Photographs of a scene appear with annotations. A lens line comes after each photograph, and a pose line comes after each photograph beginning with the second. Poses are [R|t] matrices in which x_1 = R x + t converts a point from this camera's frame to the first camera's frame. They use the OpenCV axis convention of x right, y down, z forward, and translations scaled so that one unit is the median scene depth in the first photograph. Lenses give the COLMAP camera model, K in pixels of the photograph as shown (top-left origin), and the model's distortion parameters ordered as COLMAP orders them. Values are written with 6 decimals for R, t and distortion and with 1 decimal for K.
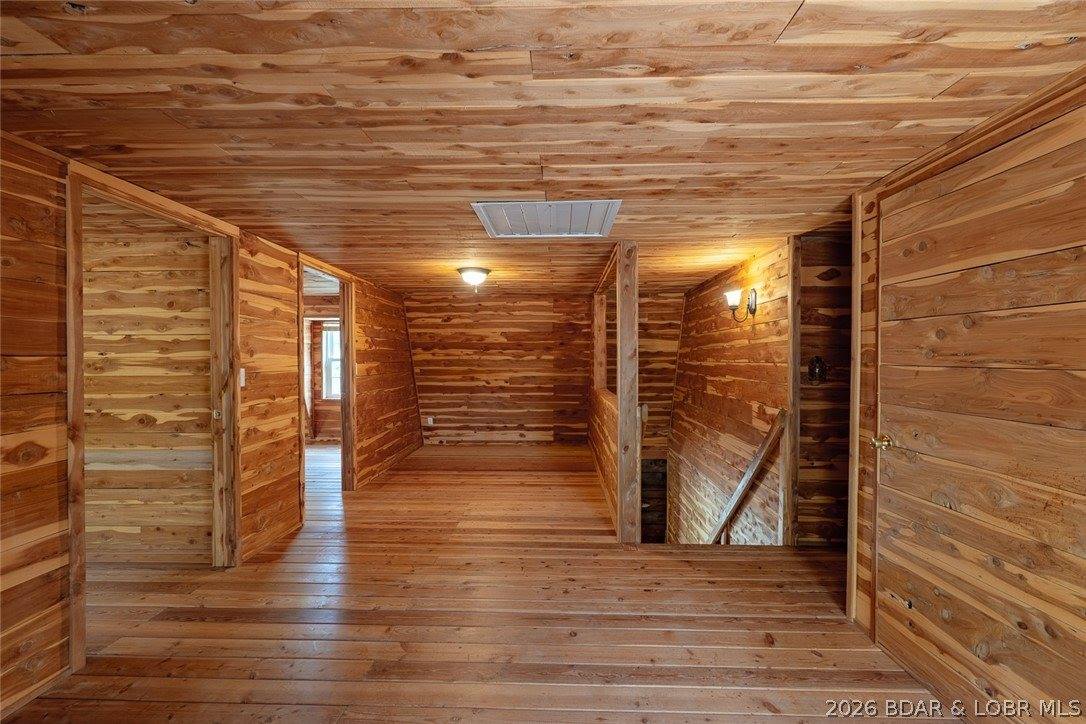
lens RADIAL K [[480.7, 0, 543.7], [0, 480.7, 361.6], [0, 0, 1]] dist [-0.001626, 0.000098]
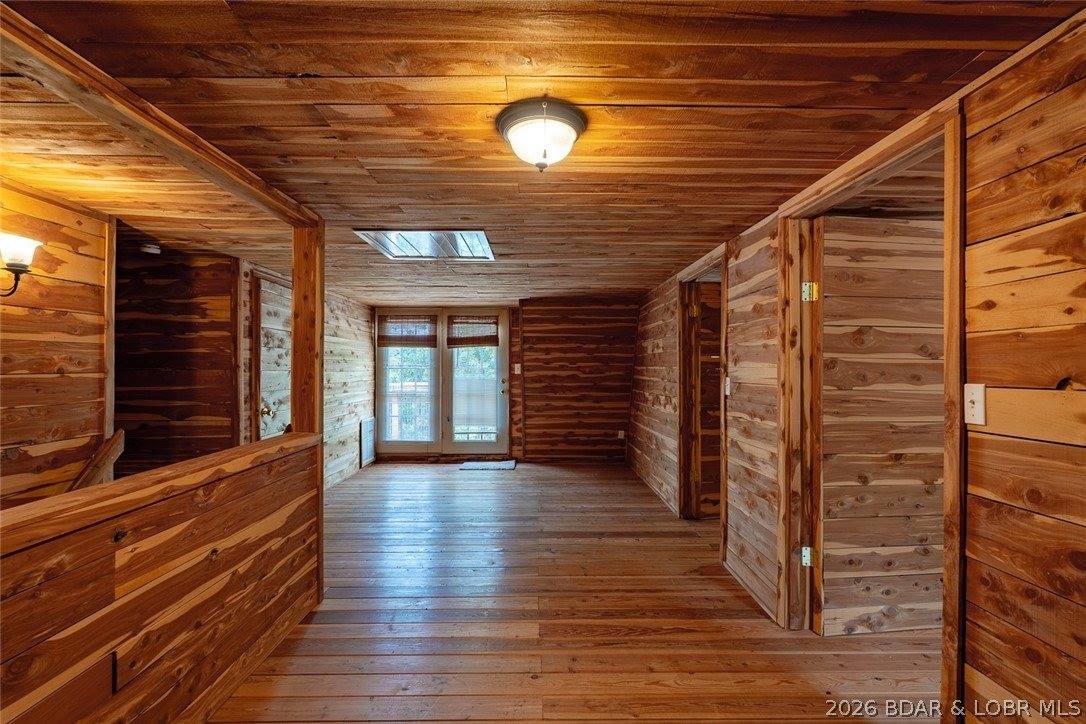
lens RADIAL K [[480.7, 0, 541.3], [0, 480.7, 363.7], [0, 0, 1]] dist [-0.001626, 0.000098]
pose [[-0.998779, 0.000002, -0.049402, -0.166912], [-0.000379, 0.999970, 0.007701, -0.018979], [0.049400, 0.007710, -0.998749, 1.813725]]
